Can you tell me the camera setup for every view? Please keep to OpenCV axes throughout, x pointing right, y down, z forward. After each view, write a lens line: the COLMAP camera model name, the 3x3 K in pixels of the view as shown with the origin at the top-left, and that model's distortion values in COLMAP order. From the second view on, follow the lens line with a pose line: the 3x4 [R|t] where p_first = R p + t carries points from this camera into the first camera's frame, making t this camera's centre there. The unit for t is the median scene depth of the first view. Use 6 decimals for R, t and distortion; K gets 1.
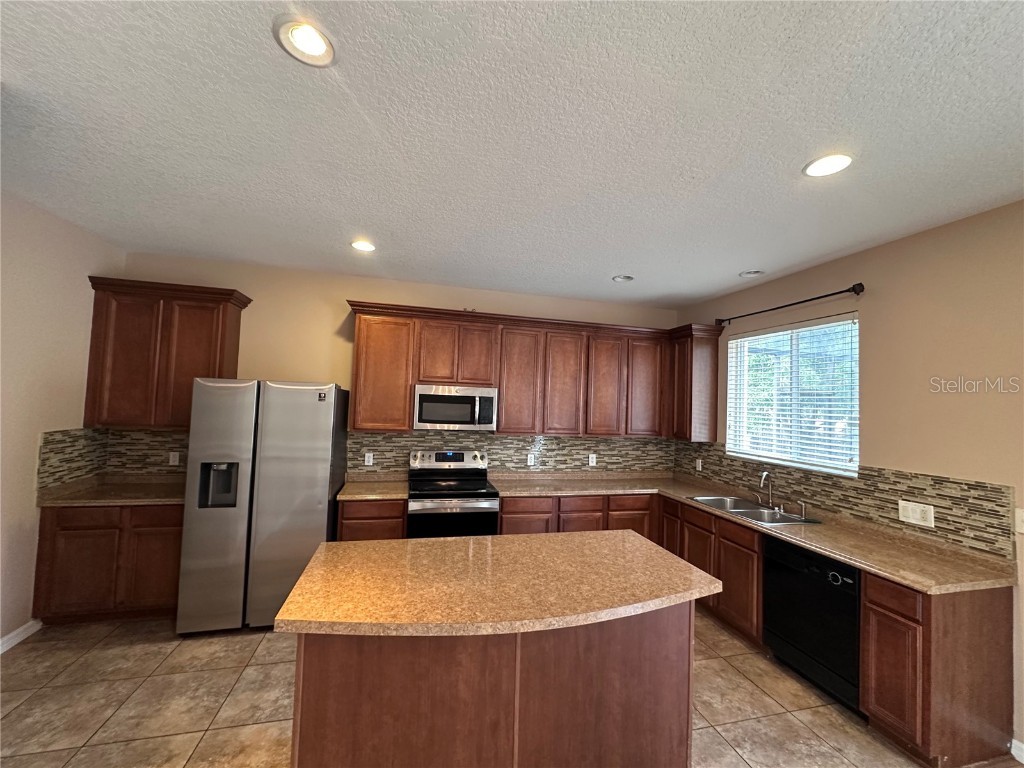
lens RADIAL K [[405.5, 0, 514.0], [0, 405.5, 384.0], [0, 0, 1]] dist [-0.003509, 0.000966]
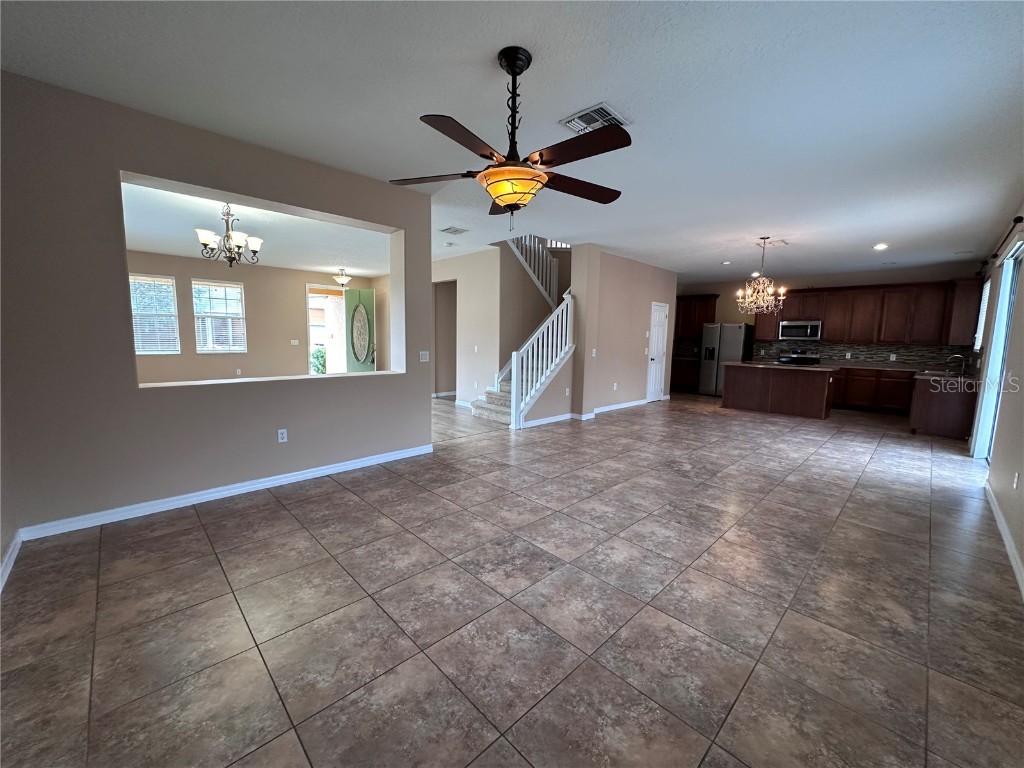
lens RADIAL K [[405.5, 0, 517.5], [0, 405.5, 383.7], [0, 0, 1]] dist [-0.003509, 0.000966]
pose [[0.507547, 0.069400, -0.858825, 1.159986], [0.041822, 0.993592, 0.105006, 0.054170], [0.860609, -0.089214, 0.501392, -1.765910]]
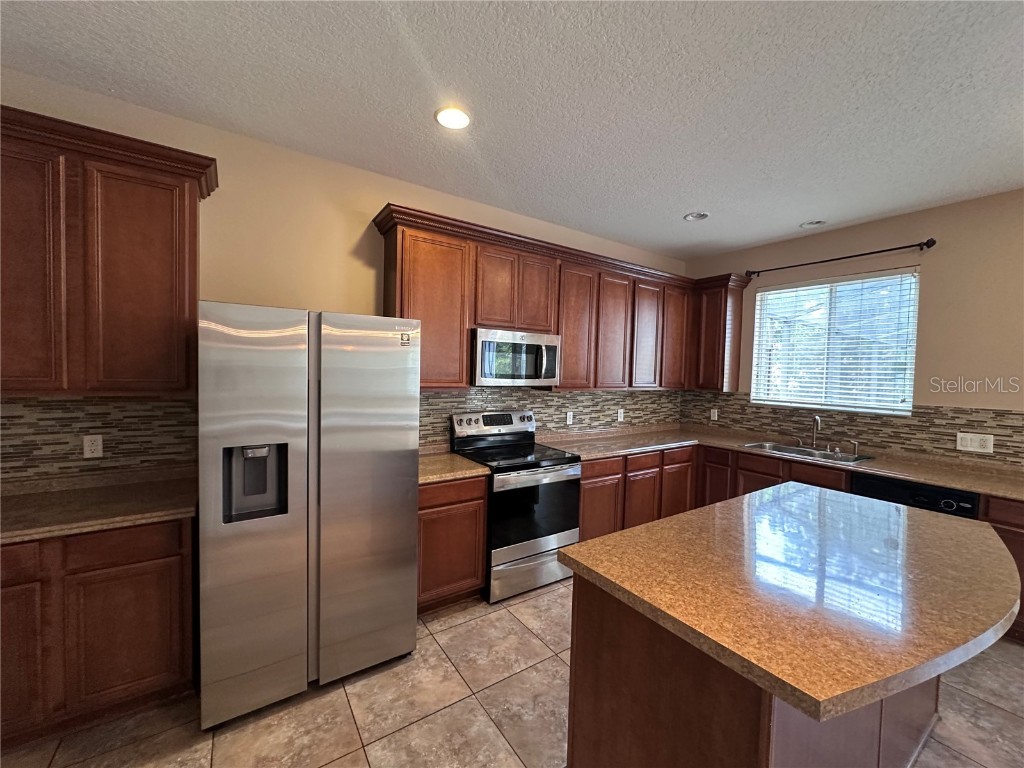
lens RADIAL K [[405.5, 0, 512.6], [0, 405.5, 382.9], [0, 0, 1]] dist [-0.003509, 0.000966]
pose [[0.943427, -0.024200, 0.330697, -0.454342], [-0.005821, 0.995971, 0.089491, 0.036476], [-0.331530, -0.086354, 0.939484, 0.254041]]
